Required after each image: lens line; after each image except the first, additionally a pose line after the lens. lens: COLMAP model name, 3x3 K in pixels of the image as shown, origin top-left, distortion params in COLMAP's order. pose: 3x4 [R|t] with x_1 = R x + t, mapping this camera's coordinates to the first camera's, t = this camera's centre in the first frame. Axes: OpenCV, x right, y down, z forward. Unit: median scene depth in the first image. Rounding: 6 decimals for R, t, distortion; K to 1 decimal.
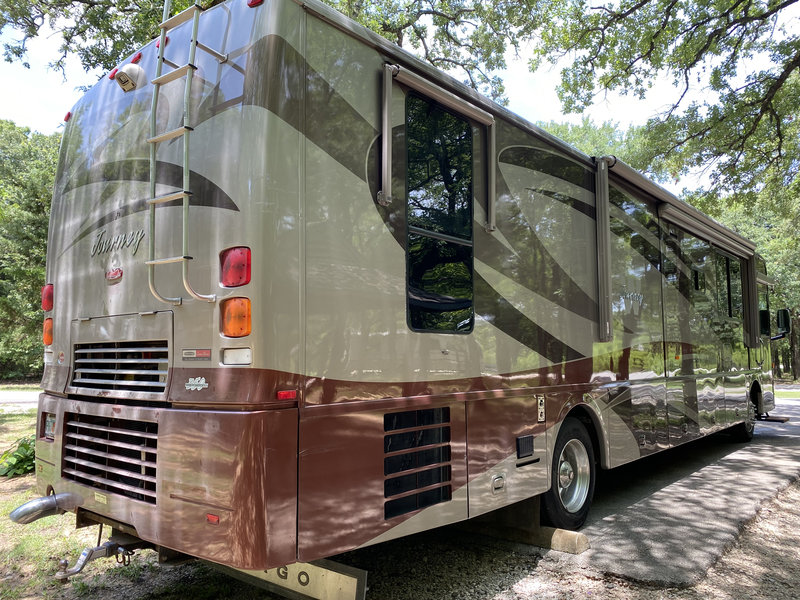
lens RADIAL K [[619.2, 0, 400.6], [0, 619.2, 303.1], [0, 0, 1]] dist [0.001611, -0.001176]
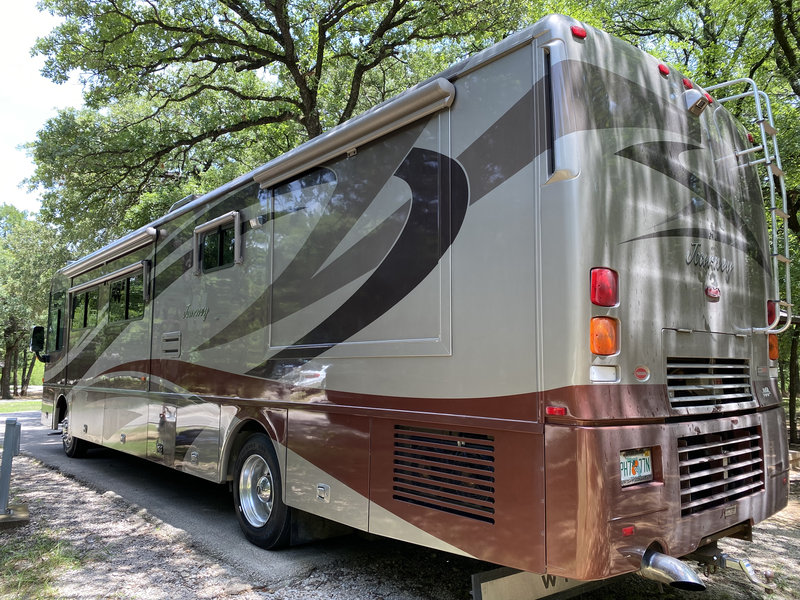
lens RADIAL K [[619.2, 0, 400.3], [0, 619.2, 296.9], [0, 0, 1]] dist [0.001611, -0.001176]
pose [[0.162923, 0.119830, 0.979335, -1.555935], [-0.087293, 0.990455, -0.106668, 0.116741], [-0.982770, -0.068110, 0.171828, 1.332162]]
